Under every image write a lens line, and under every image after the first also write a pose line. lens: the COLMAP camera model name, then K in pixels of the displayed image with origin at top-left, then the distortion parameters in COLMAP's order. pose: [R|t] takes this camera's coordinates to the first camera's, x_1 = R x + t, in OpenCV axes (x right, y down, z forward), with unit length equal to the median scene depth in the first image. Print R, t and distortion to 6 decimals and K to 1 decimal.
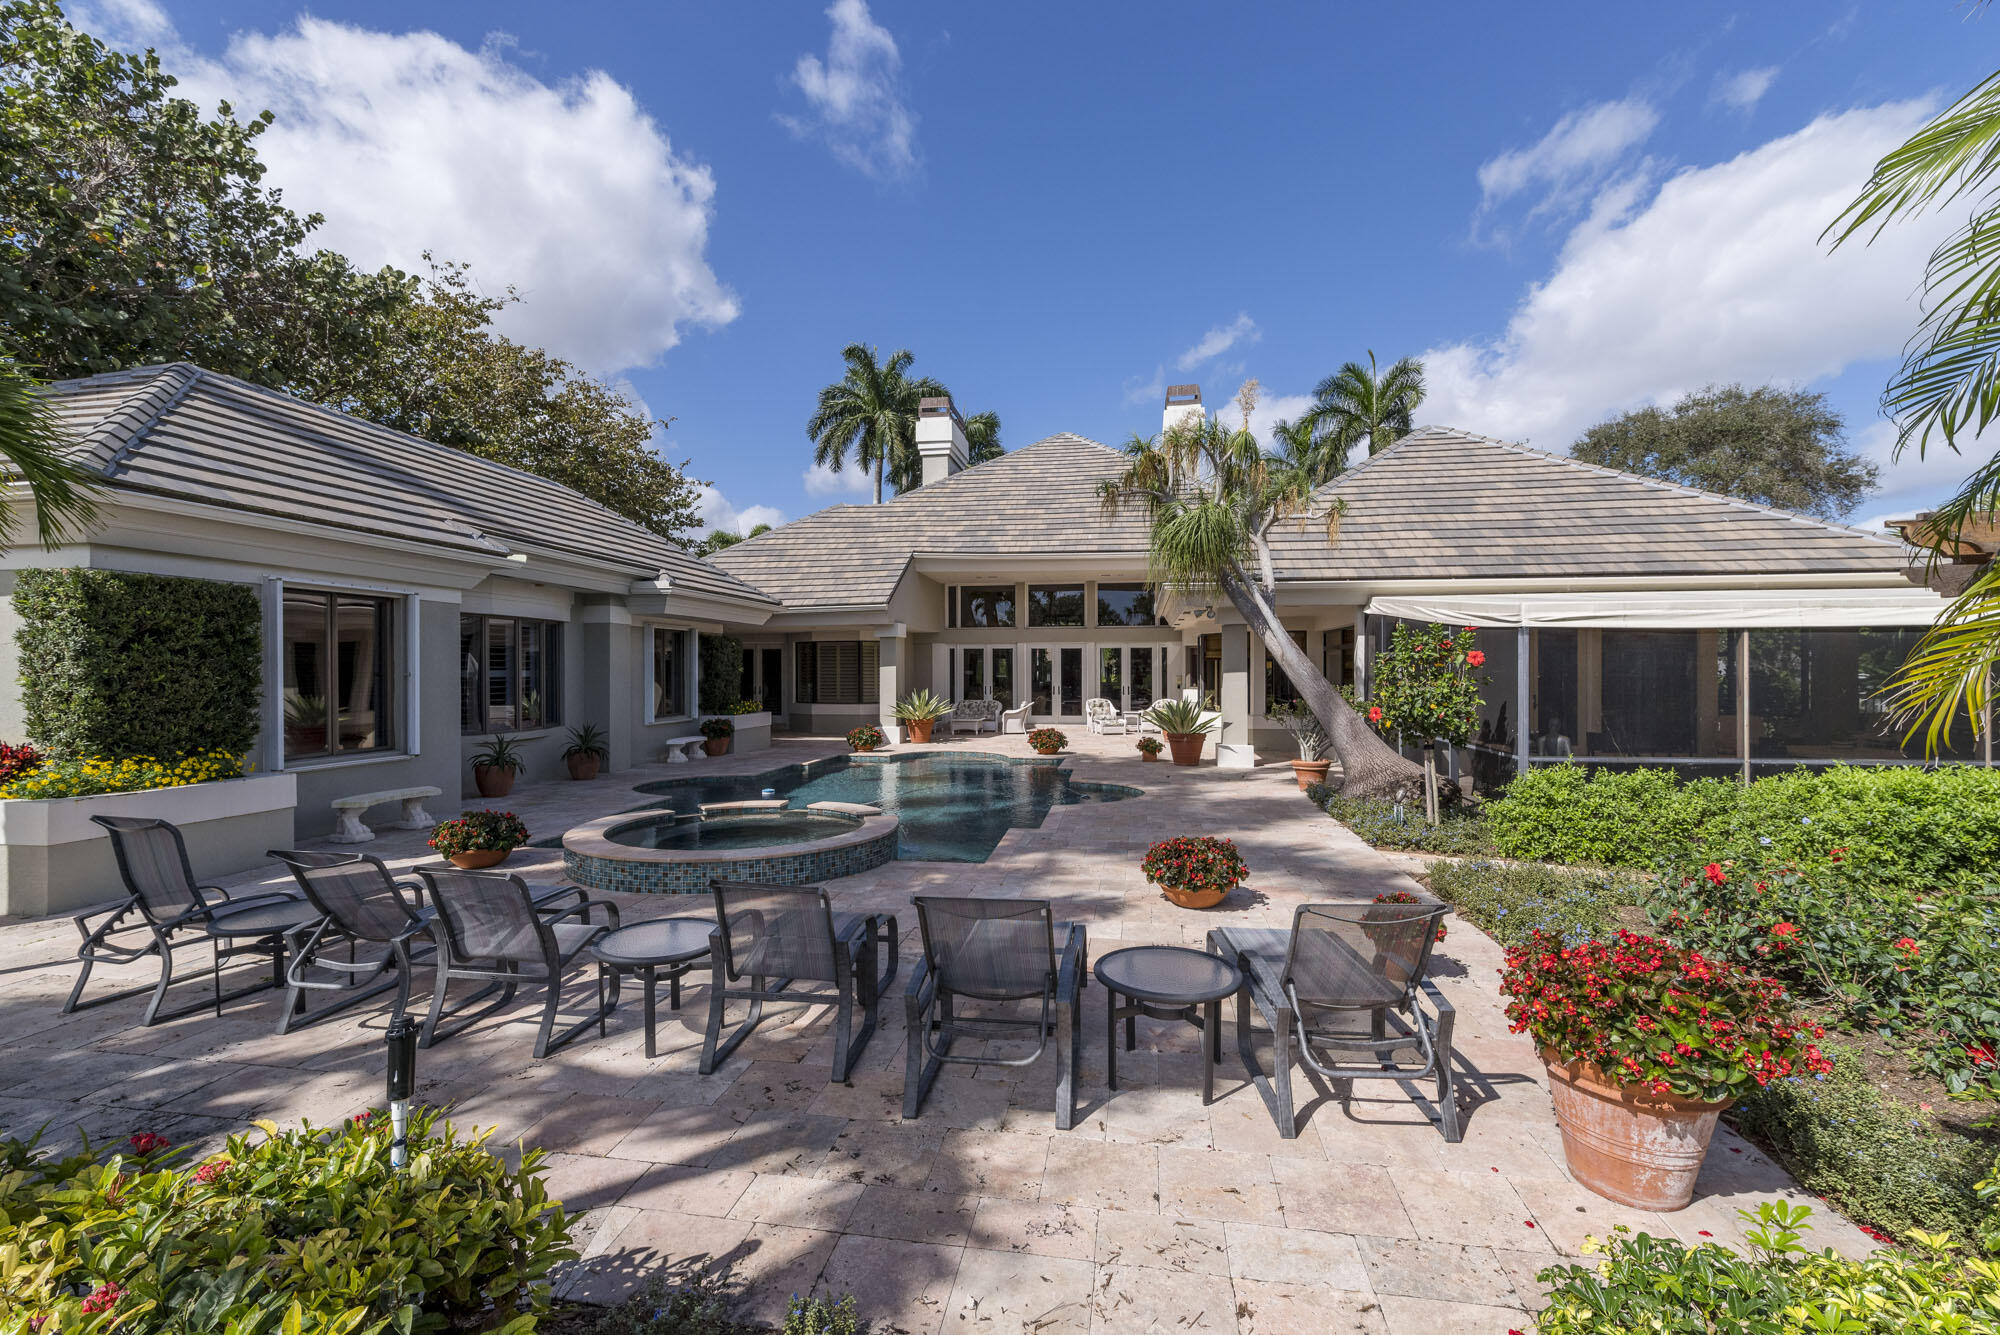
lens RADIAL K [[852.1, 0, 999.9], [0, 852.1, 673.0], [0, 0, 1]] dist [0.000058, 0.000261]
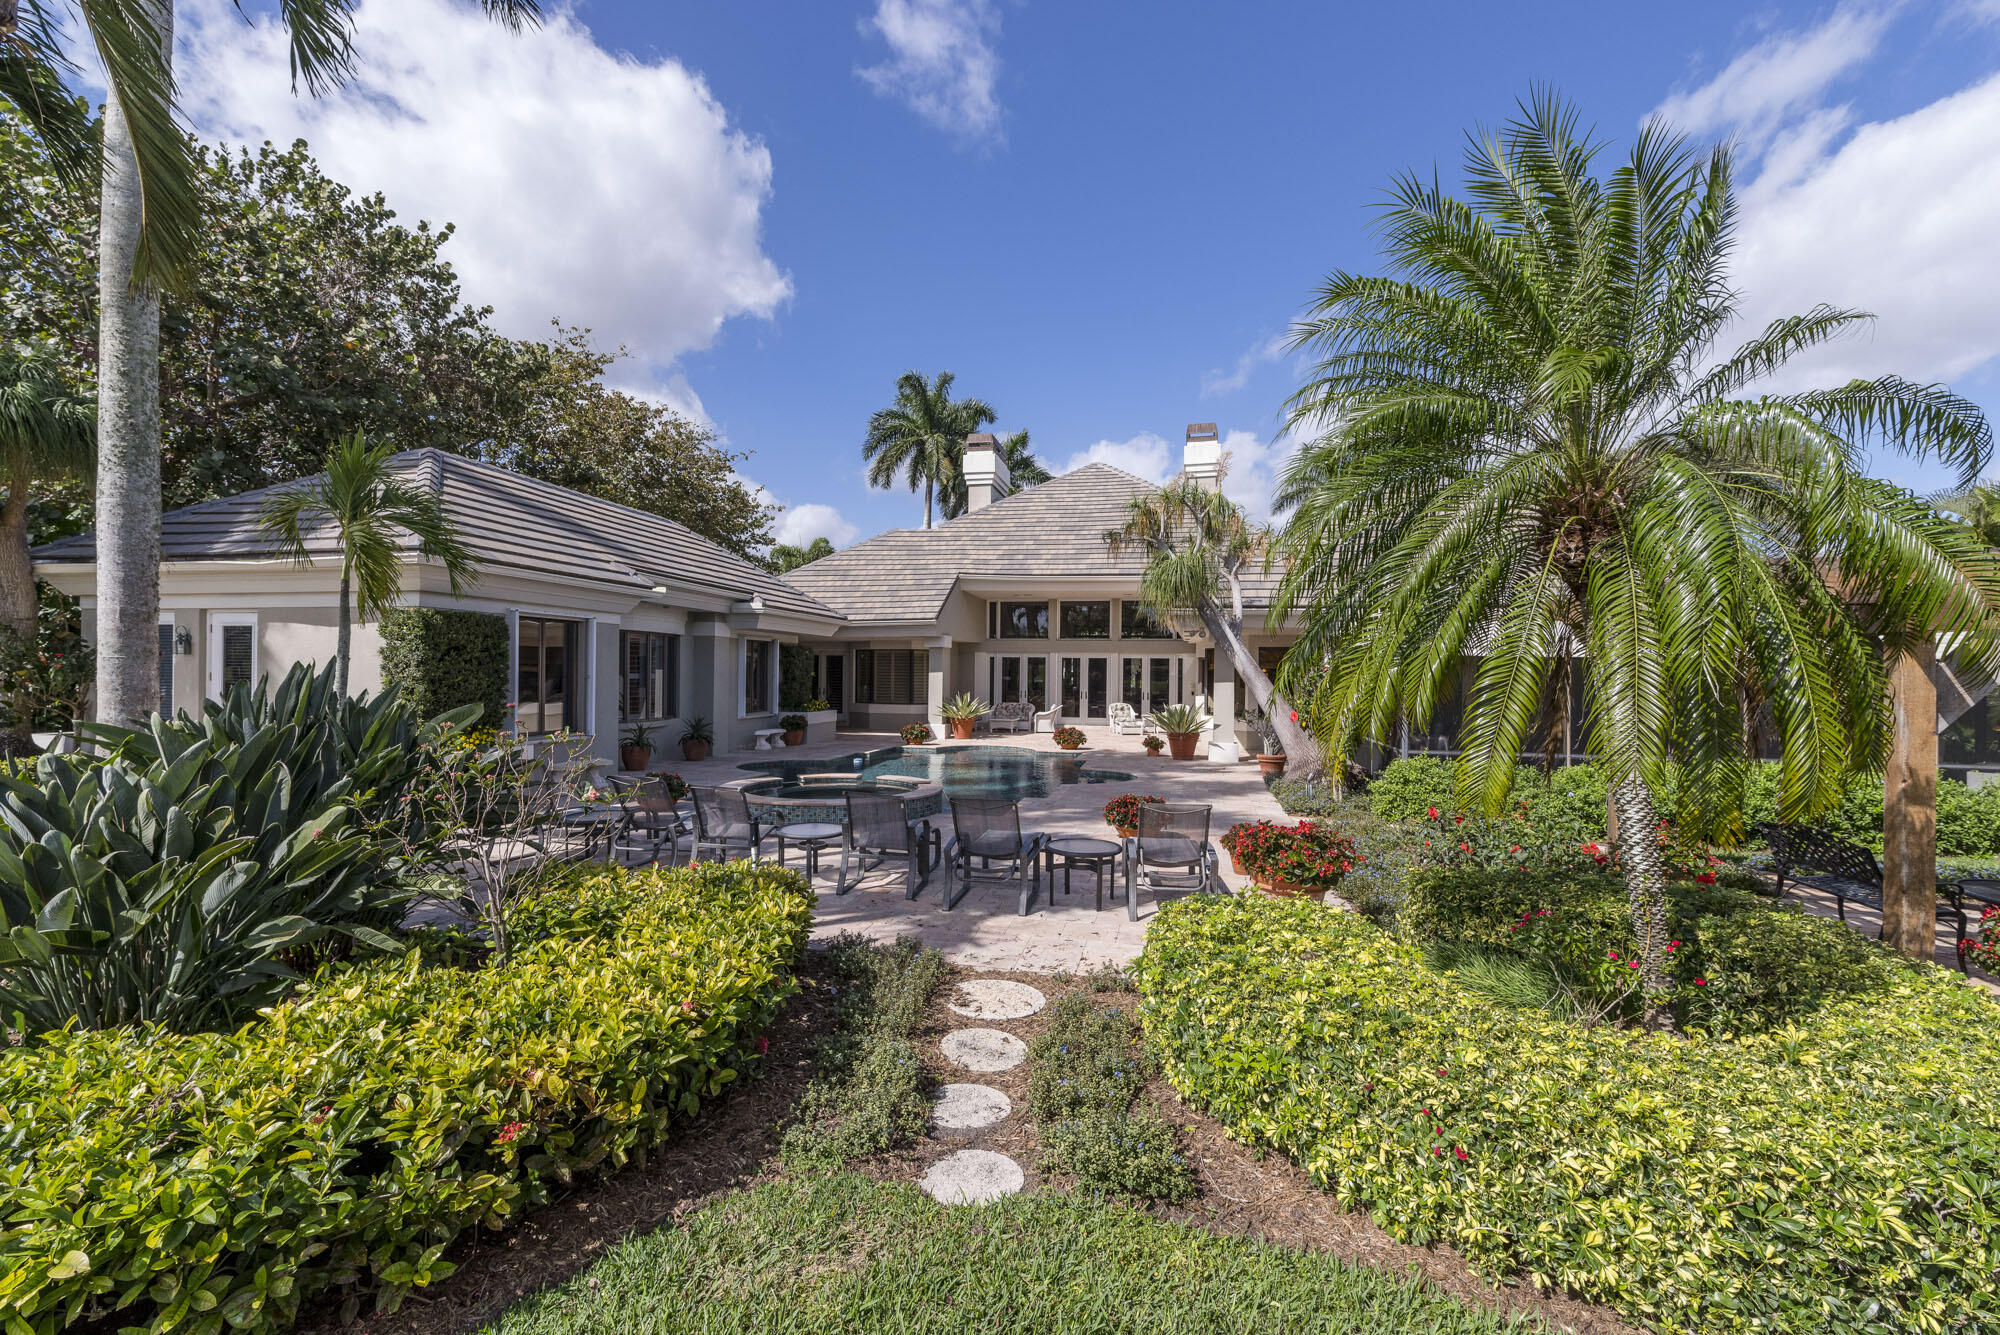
lens RADIAL K [[852.1, 0, 999.9], [0, 852.1, 673.0], [0, 0, 1]] dist [0.000058, 0.000261]
pose [[0.998438, 0.013696, -0.054163, 0.019736], [-0.013889, 0.999898, -0.003185, -0.004608], [0.054114, 0.003932, 0.998527, -0.161670]]
